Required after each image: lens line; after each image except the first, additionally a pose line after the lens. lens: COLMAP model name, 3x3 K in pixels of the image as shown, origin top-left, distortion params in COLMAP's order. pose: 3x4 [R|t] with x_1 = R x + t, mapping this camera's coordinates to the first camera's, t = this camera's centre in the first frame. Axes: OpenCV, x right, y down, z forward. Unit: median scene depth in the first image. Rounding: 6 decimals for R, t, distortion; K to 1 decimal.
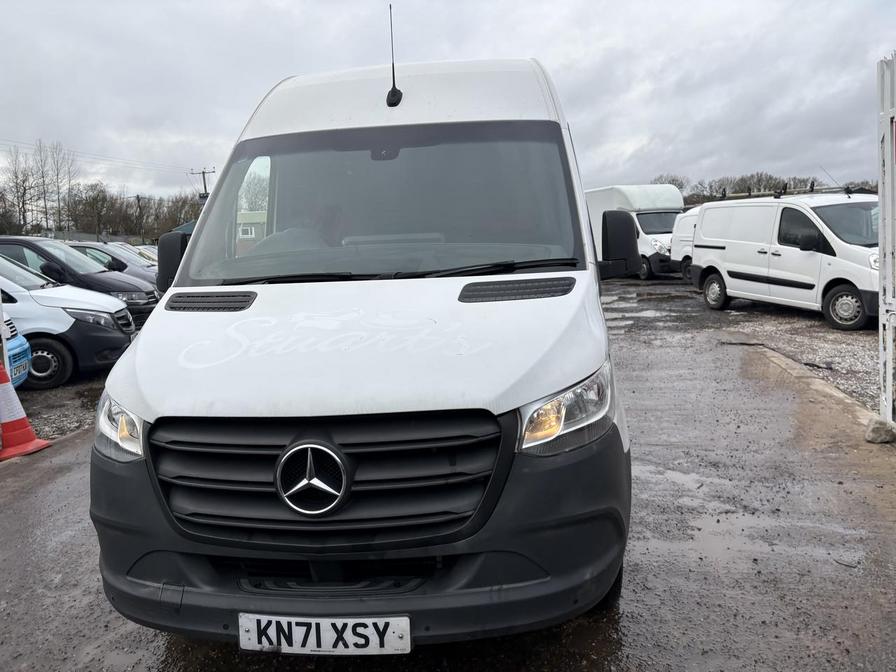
lens RADIAL K [[681.6, 0, 448.0], [0, 681.6, 336.0], [0, 0, 1]] dist [0.069493, -0.096533]
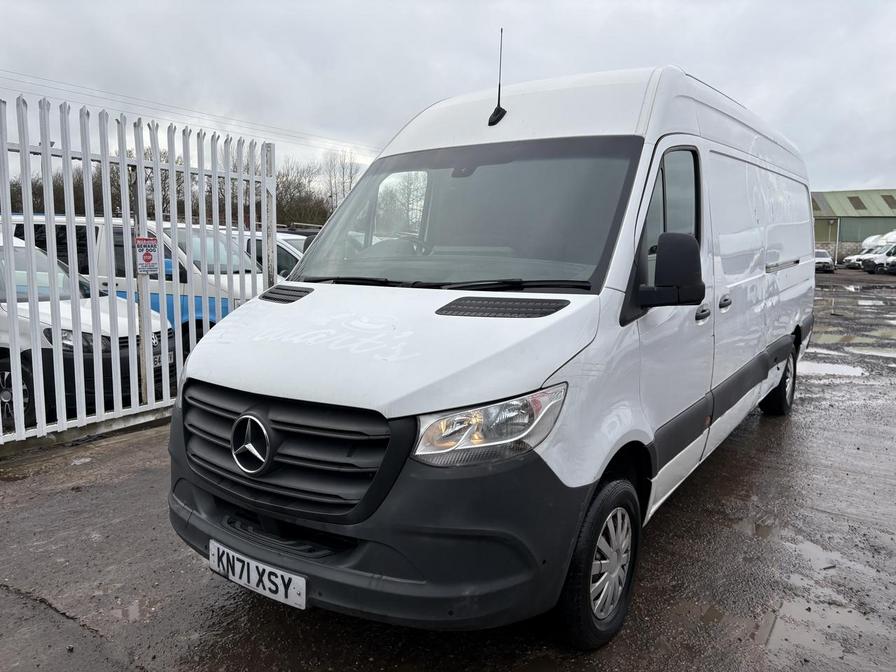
lens RADIAL K [[681.6, 0, 448.0], [0, 681.6, 336.0], [0, 0, 1]] dist [0.069493, -0.096533]
pose [[0.869949, 0.113362, -0.479936, 0.651561], [-0.114678, 0.993044, 0.026691, -0.054130], [0.479623, 0.031818, 0.876897, 0.087425]]
